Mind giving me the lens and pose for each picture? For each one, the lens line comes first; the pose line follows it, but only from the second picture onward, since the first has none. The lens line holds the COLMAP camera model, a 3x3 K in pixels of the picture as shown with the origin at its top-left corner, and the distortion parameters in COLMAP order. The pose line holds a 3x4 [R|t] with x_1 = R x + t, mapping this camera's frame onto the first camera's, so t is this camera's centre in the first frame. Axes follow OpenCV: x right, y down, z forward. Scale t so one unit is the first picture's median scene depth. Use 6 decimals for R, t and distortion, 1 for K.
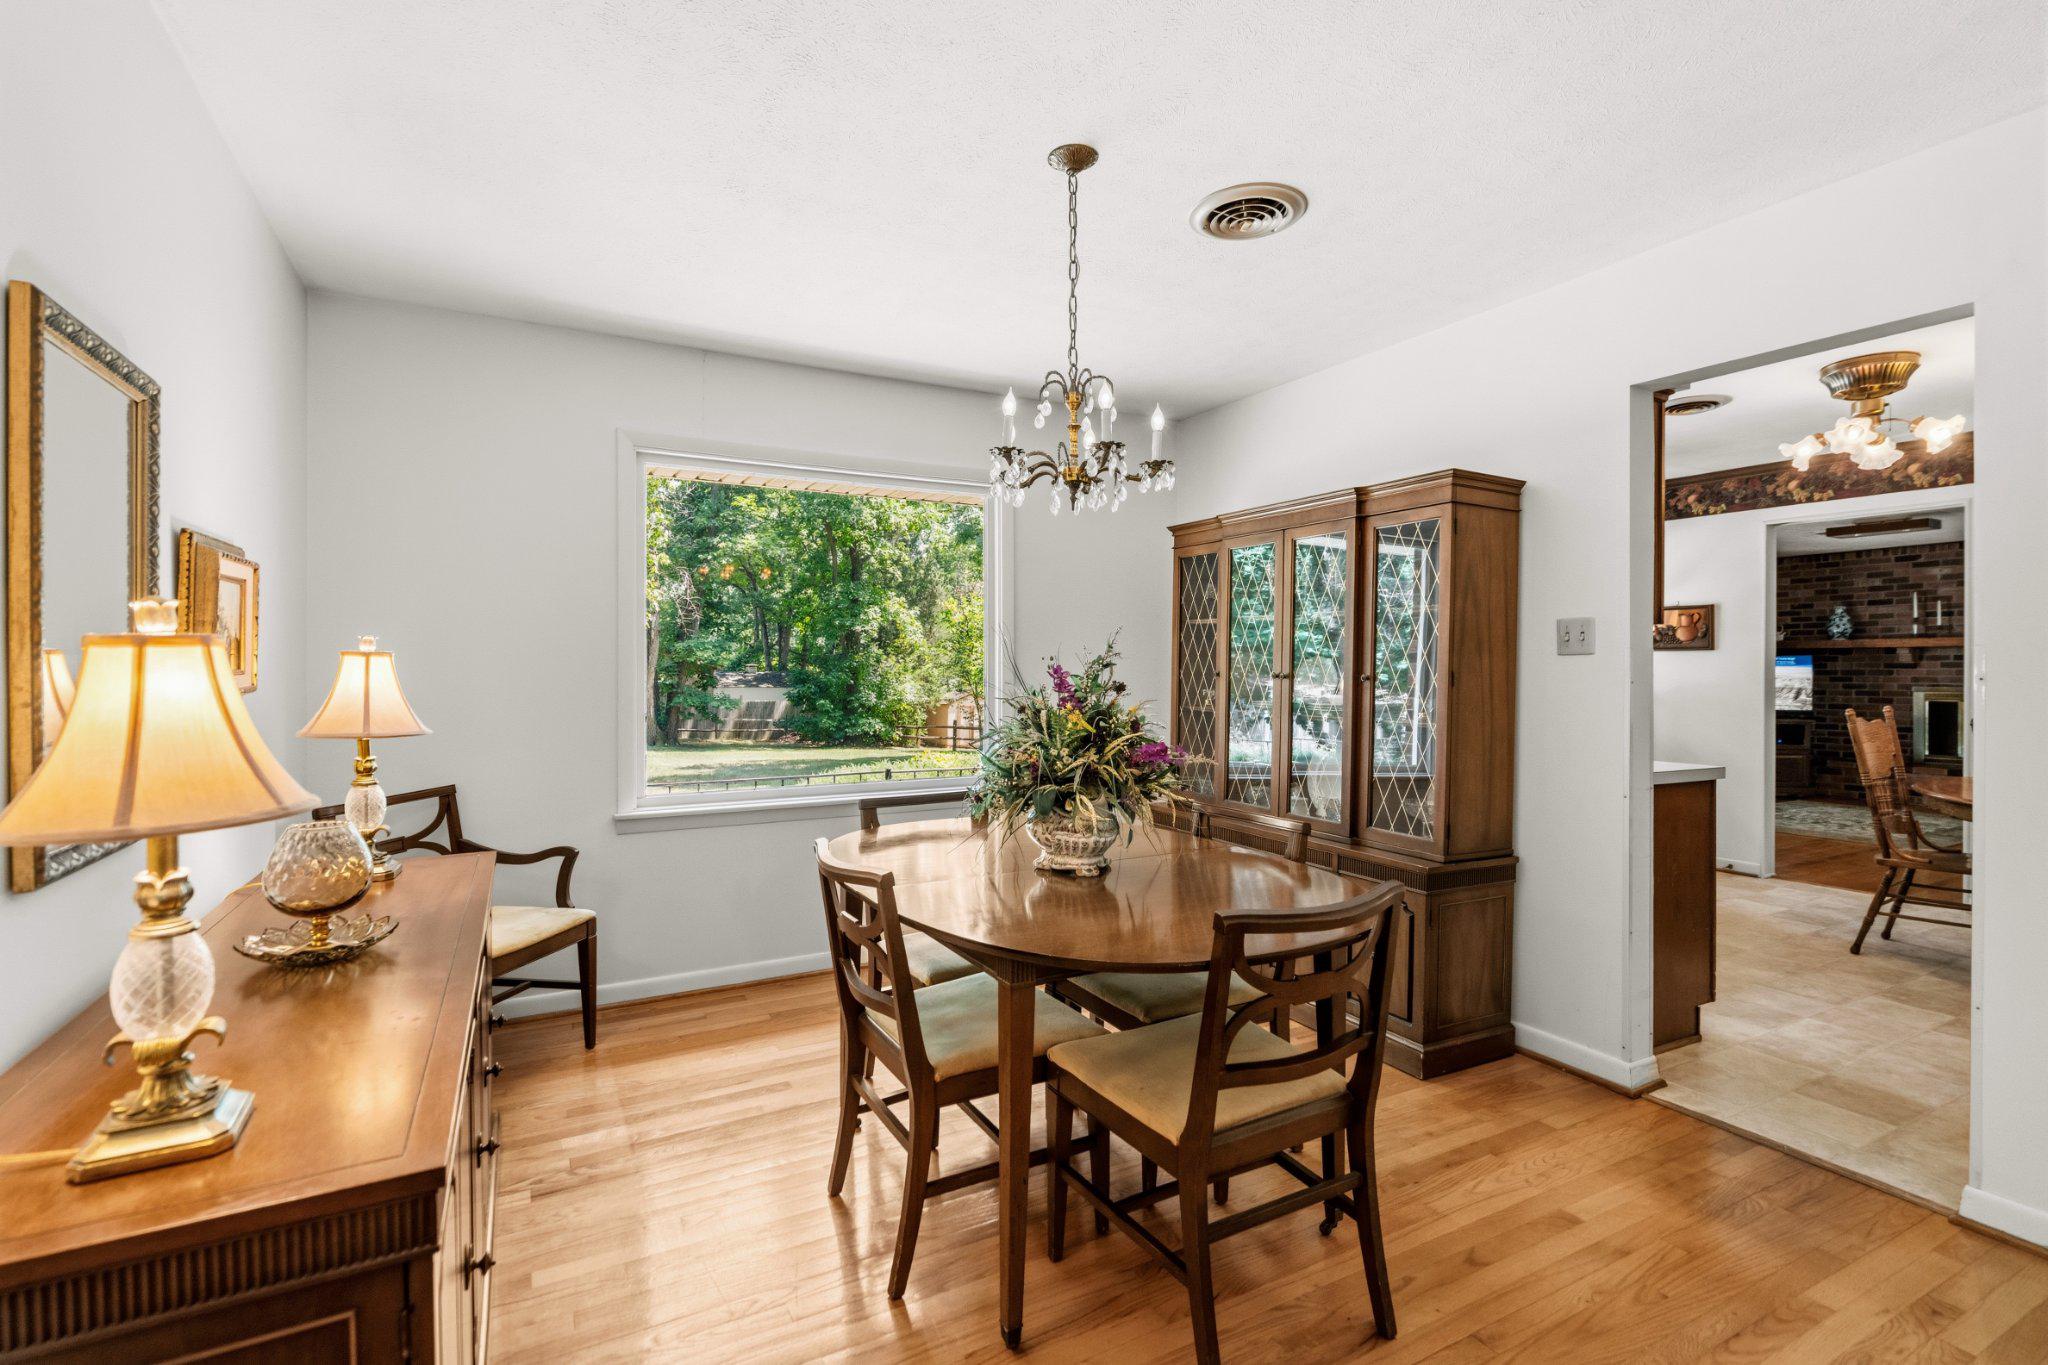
lens RADIAL K [[930.0, 0, 1004.5], [0, 930.0, 670.2], [0, 0, 1]] dist [-0.001026, 0.000166]
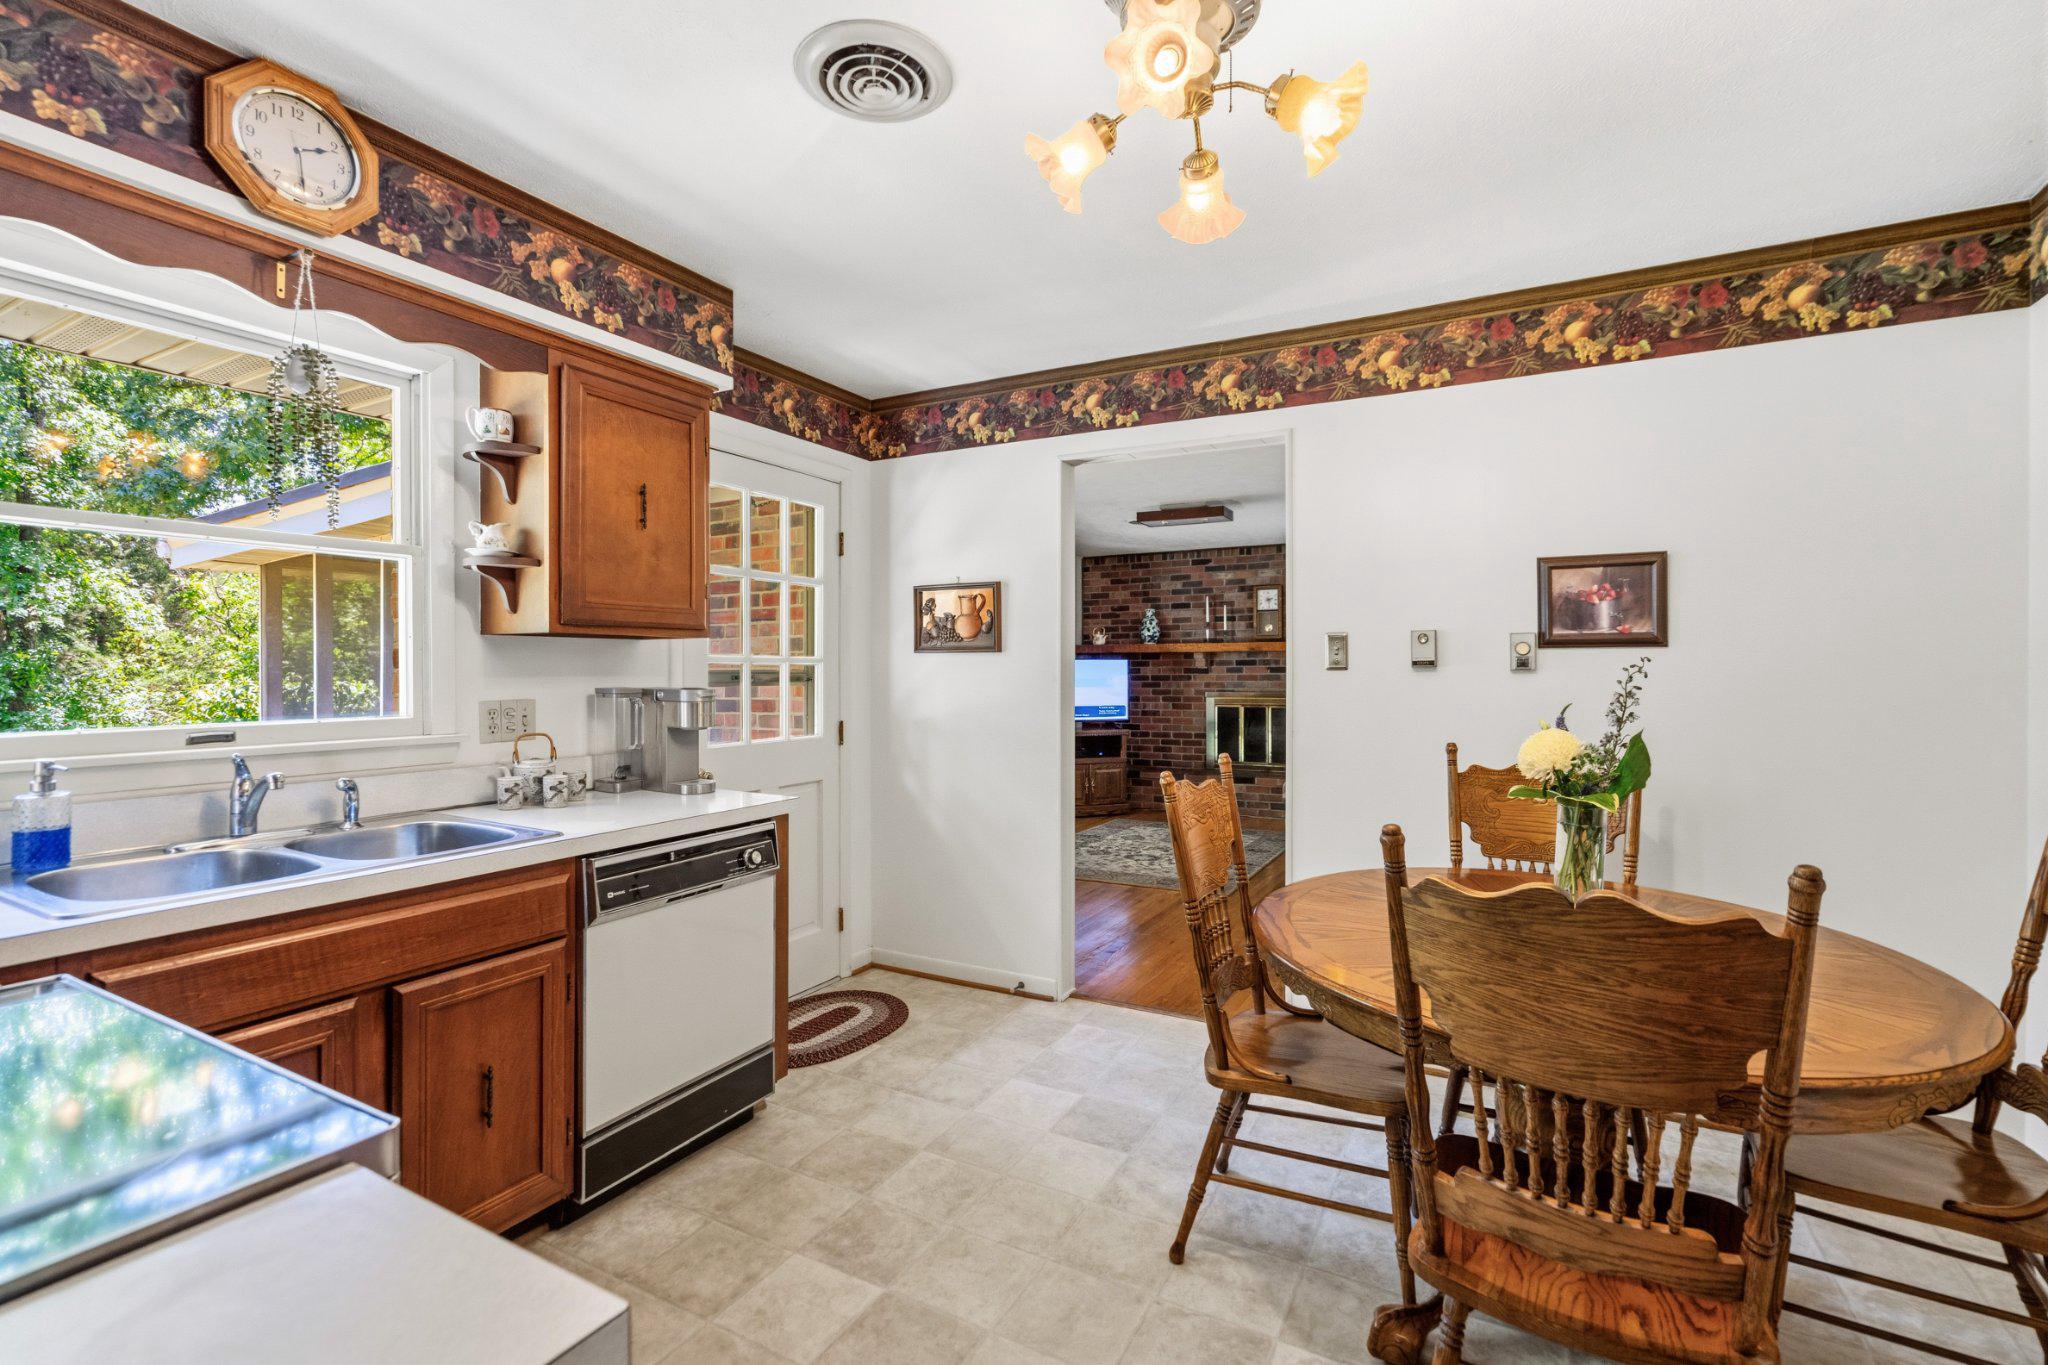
lens RADIAL K [[930.0, 0, 1004.5], [0, 930.0, 670.2], [0, 0, 1]] dist [-0.001026, 0.000166]
pose [[0.839326, -0.001698, 0.543626, 0.255955], [0.002338, 0.999997, -0.000486, -0.005466], [-0.543623, 0.001679, 0.839328, 0.281447]]
